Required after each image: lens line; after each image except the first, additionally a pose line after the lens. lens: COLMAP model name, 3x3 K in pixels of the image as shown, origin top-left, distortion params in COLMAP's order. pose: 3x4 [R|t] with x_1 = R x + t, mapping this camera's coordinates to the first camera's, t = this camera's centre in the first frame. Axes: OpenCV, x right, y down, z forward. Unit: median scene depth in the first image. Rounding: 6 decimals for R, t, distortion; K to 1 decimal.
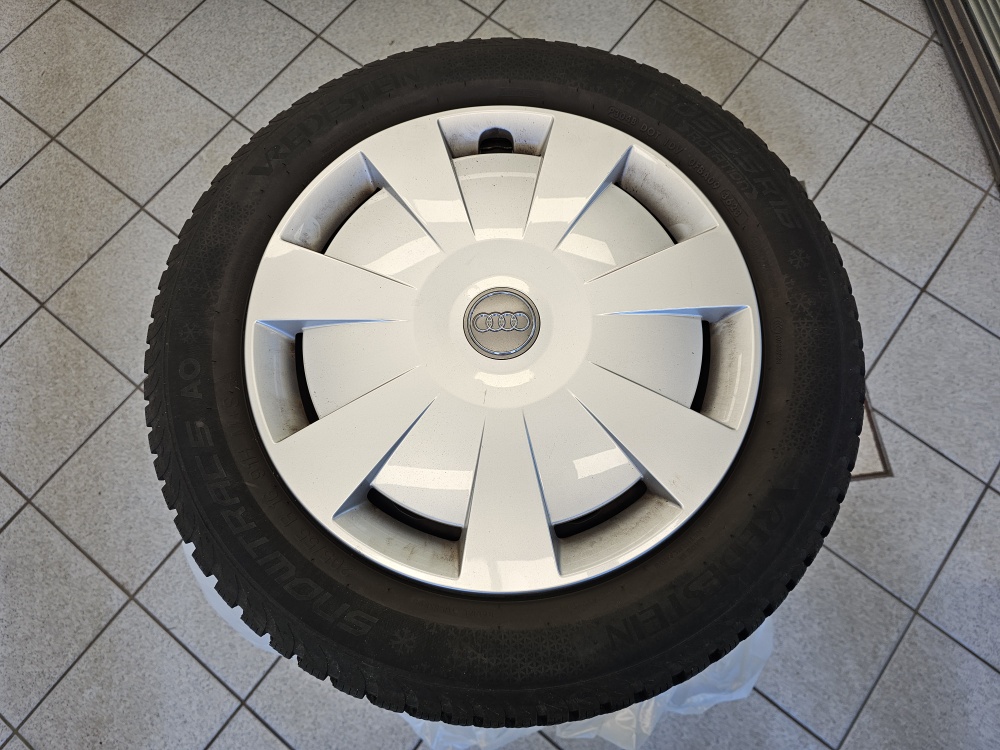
lens RADIAL K [[687.1, 0, 501.2], [0, 687.1, 368.1], [0, 0, 1]] dist [0.047698, -0.052314]
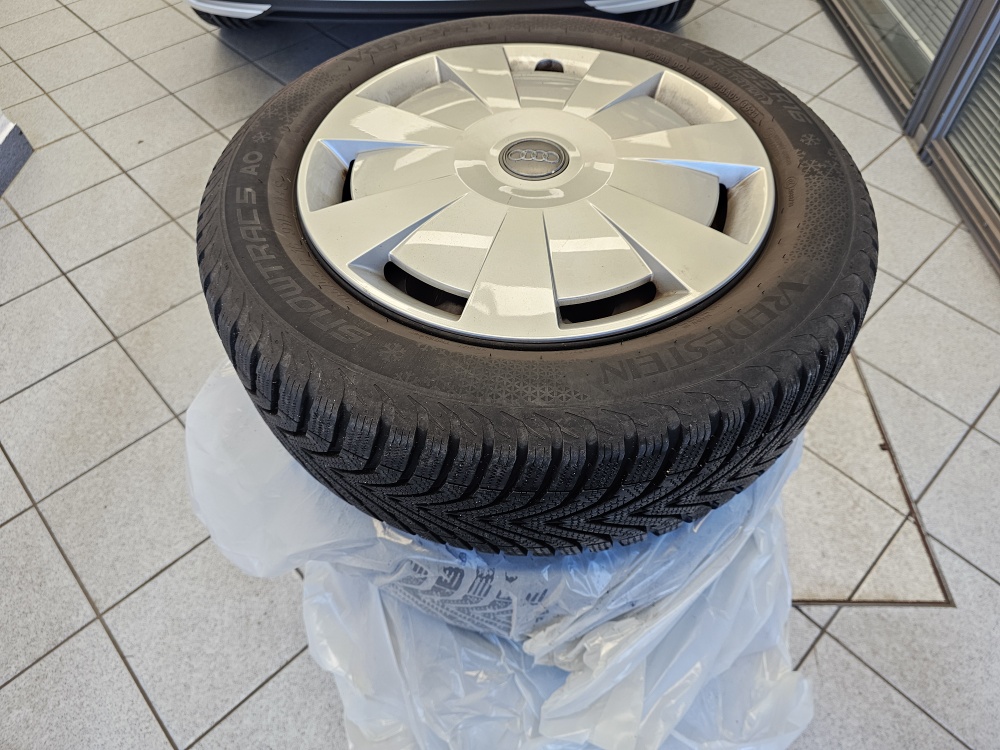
lens RADIAL K [[693.9, 0, 506.9], [0, 693.9, 373.5], [0, 0, 1]] dist [0.044317, -0.050366]
pose [[0.989371, 0.116584, -0.086913, 0.042734], [-0.140740, 0.918048, -0.370647, 0.301400], [0.036578, 0.378940, 0.924698, 0.043486]]
